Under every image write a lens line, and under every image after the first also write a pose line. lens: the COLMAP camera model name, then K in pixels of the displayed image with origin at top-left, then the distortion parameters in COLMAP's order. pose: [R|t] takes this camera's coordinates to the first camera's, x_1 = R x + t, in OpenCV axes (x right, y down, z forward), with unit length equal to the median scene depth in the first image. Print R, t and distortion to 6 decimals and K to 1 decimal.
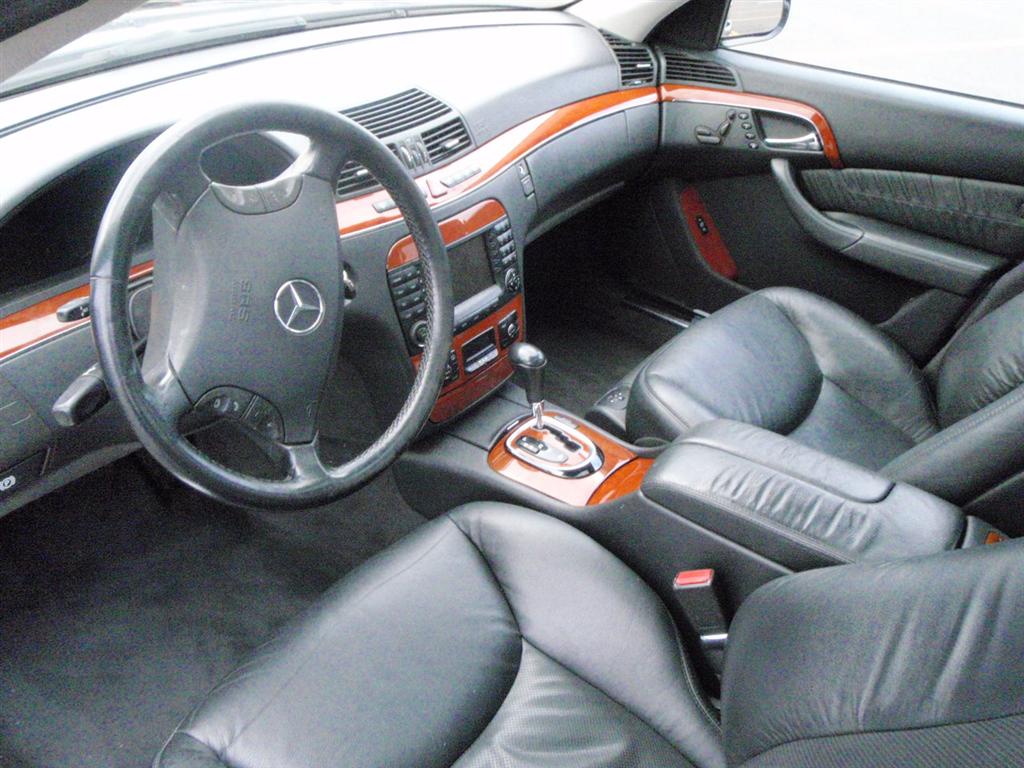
lens RADIAL K [[858.2, 0, 515.1], [0, 858.2, 370.4], [0, 0, 1]] dist [-0.087387, 0.066752]
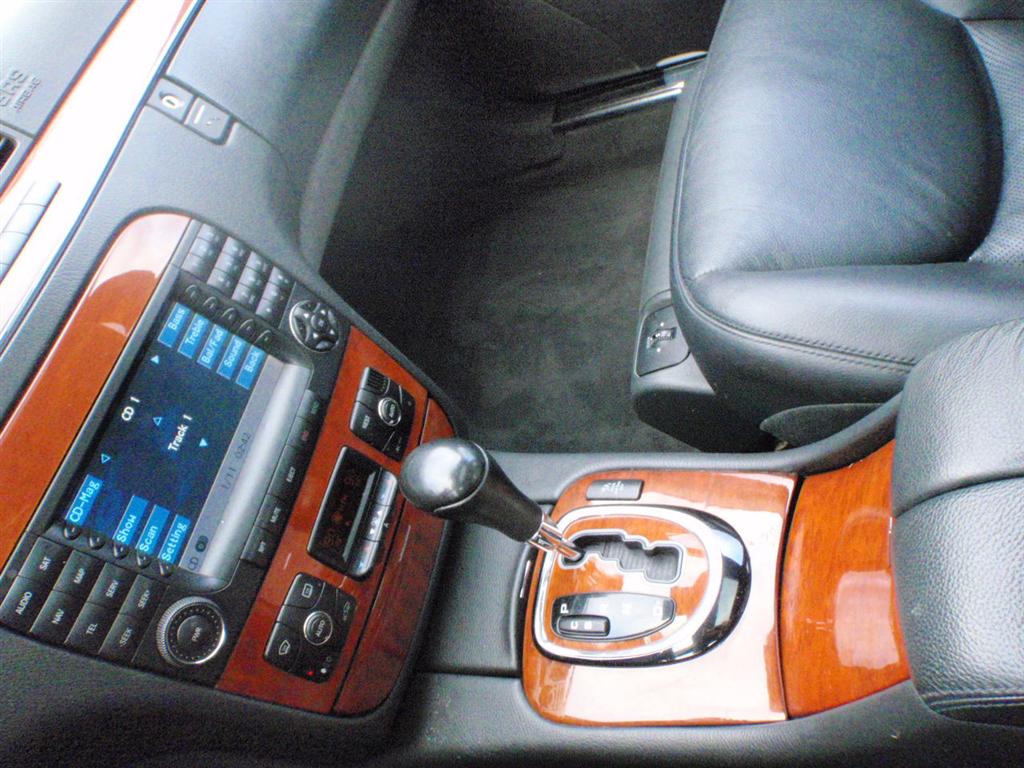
lens RADIAL K [[858.2, 0, 515.1], [0, 858.2, 370.4], [0, 0, 1]] dist [-0.087387, 0.066752]
pose [[0.774523, -0.618950, -0.130443, 0.120690], [0.632490, 0.760540, 0.146746, -0.089234], [0.008378, -0.196162, 0.980536, 0.589077]]
